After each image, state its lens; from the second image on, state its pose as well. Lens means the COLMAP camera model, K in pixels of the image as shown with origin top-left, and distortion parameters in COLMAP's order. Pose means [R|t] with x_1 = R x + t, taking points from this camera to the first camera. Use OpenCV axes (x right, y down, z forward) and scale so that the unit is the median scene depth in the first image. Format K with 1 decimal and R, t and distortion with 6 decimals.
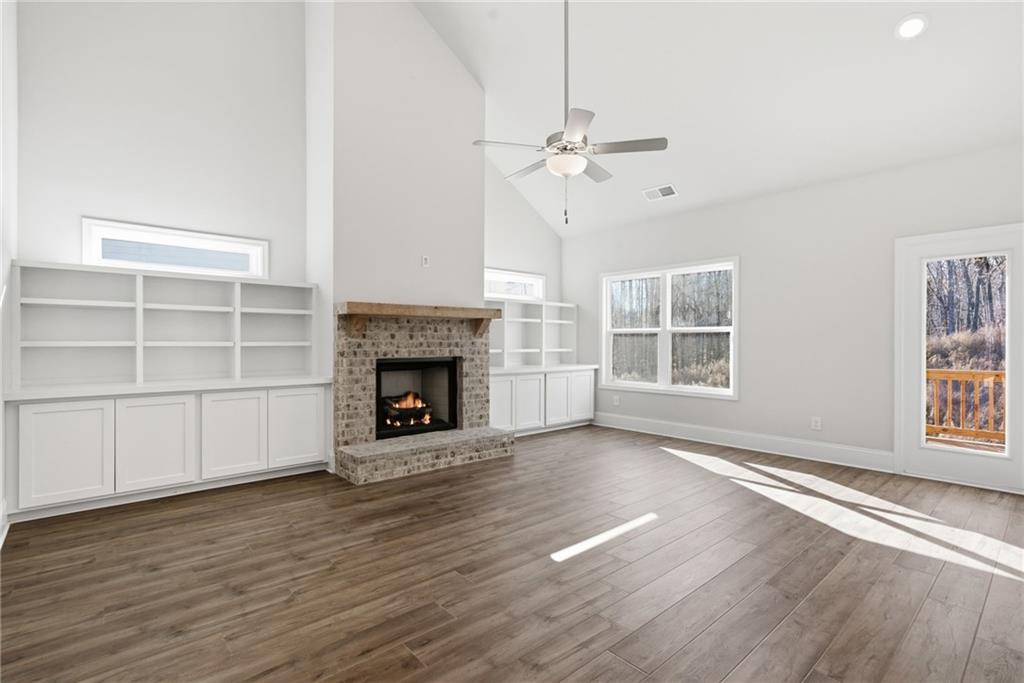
lens RADIAL K [[469.1, 0, 502.9], [0, 469.1, 342.6], [0, 0, 1]] dist [-0.035858, 0.022348]
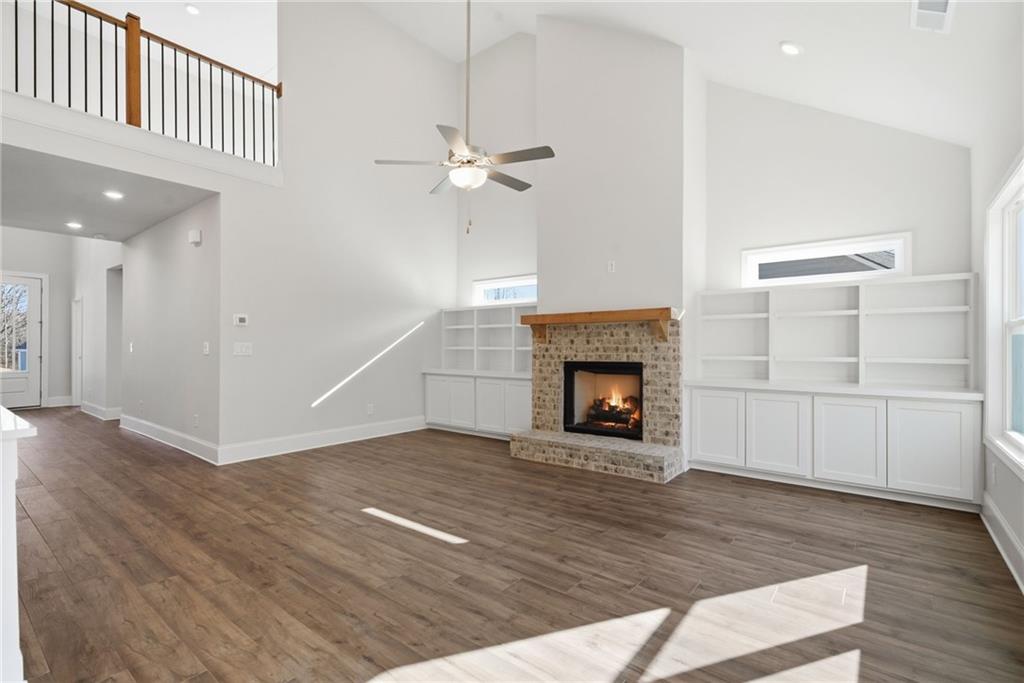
lens RADIAL K [[471.6, 0, 518.0], [0, 471.6, 345.7], [0, 0, 1]] dist [-0.040912, 0.022552]
pose [[0.216724, -0.005191, -0.976219, 0.859283], [0.000686, 0.999986, -0.005165, 0.001887], [0.976233, 0.000450, 0.216725, 0.641169]]
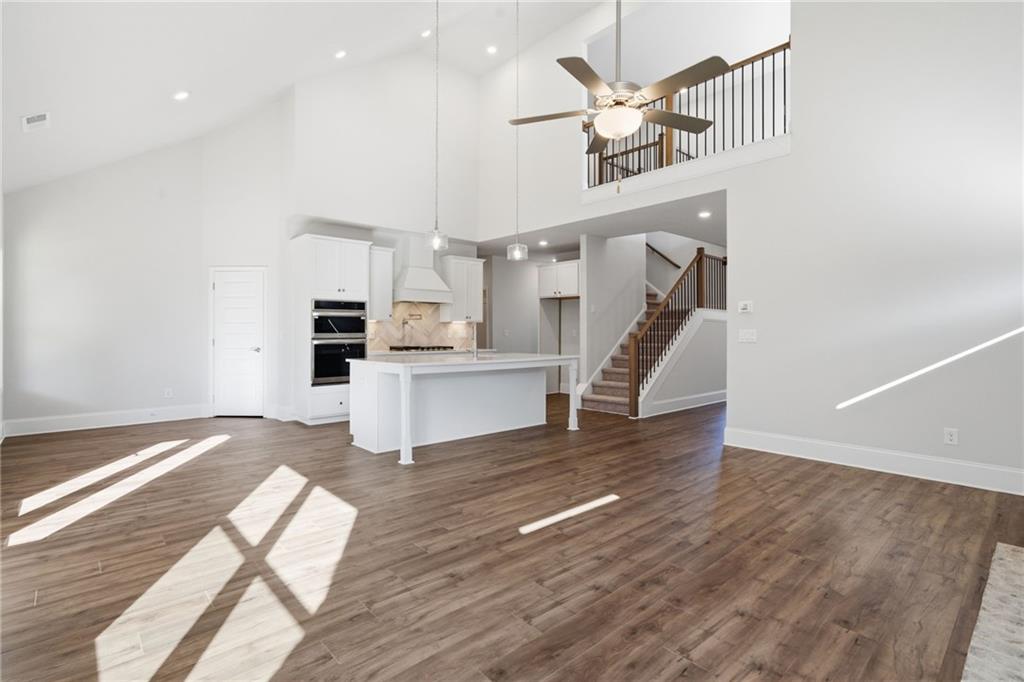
lens RADIAL K [[492.8, 0, 515.2], [0, 492.8, 329.0], [0, 0, 1]] dist [0.004150, 0.000474]
pose [[-0.998857, 0.002381, -0.047732, 0.263811], [0.002586, 0.999988, -0.004215, -0.010066], [0.047721, -0.004334, -0.998851, 1.372841]]
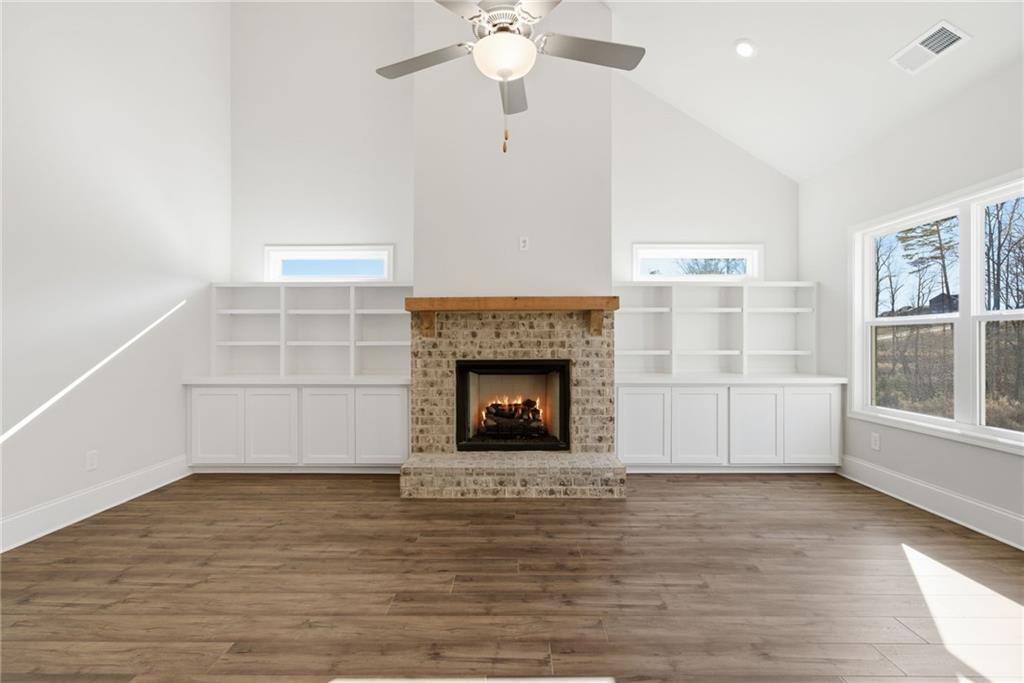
lens RADIAL K [[471.6, 0, 518.0], [0, 471.6, 345.7], [0, 0, 1]] dist [-0.040912, 0.022552]
pose [[0.765585, 0.003401, -0.643325, 0.398774], [0.002828, 0.999959, 0.008652, -0.000169], [0.643328, -0.008443, 0.765544, 0.389458]]
